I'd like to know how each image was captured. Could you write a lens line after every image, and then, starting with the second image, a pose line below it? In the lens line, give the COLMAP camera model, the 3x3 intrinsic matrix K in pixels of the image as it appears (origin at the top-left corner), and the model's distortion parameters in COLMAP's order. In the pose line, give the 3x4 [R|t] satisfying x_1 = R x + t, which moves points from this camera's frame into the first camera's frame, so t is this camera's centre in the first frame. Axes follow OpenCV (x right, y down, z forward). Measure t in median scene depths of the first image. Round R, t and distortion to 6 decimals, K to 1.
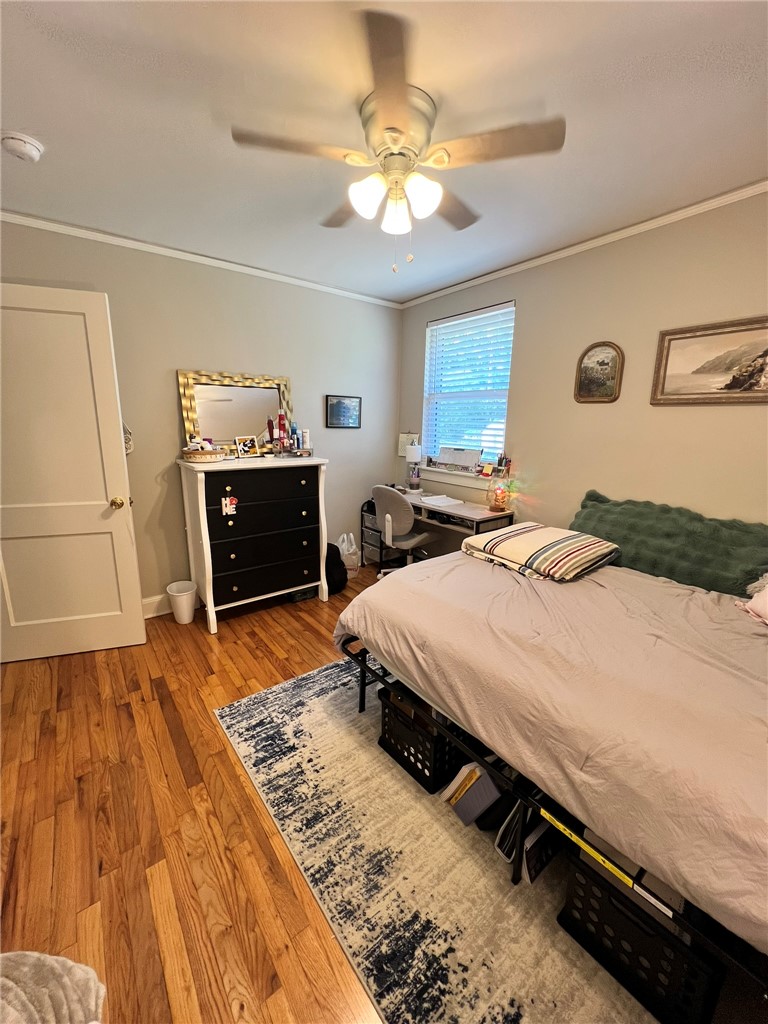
lens RADIAL K [[407.9, 0, 387.5], [0, 407.9, 509.5], [0, 0, 1]] dist [-0.000371, 0.000112]
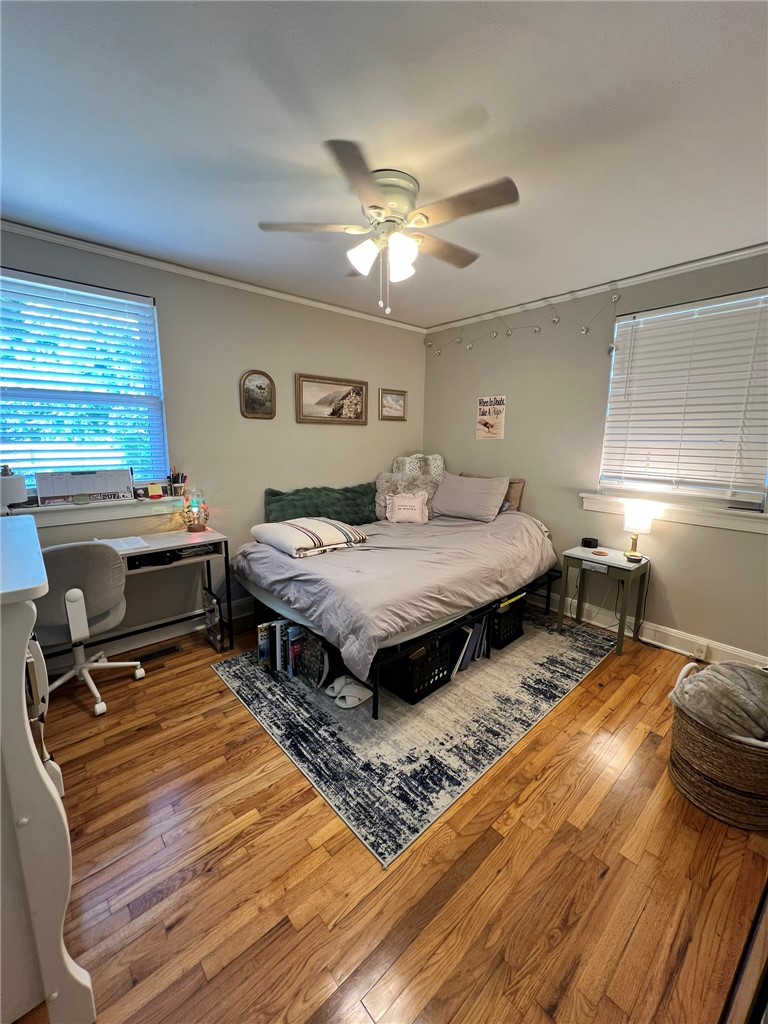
lens RADIAL K [[407.9, 0, 387.0], [0, 407.9, 509.6], [0, 0, 1]] dist [-0.000371, 0.000112]
pose [[-0.069356, -0.191664, 0.979007, -1.086394], [0.199973, 0.958780, 0.201871, -0.235830], [-0.977344, 0.209776, -0.028170, 0.993728]]
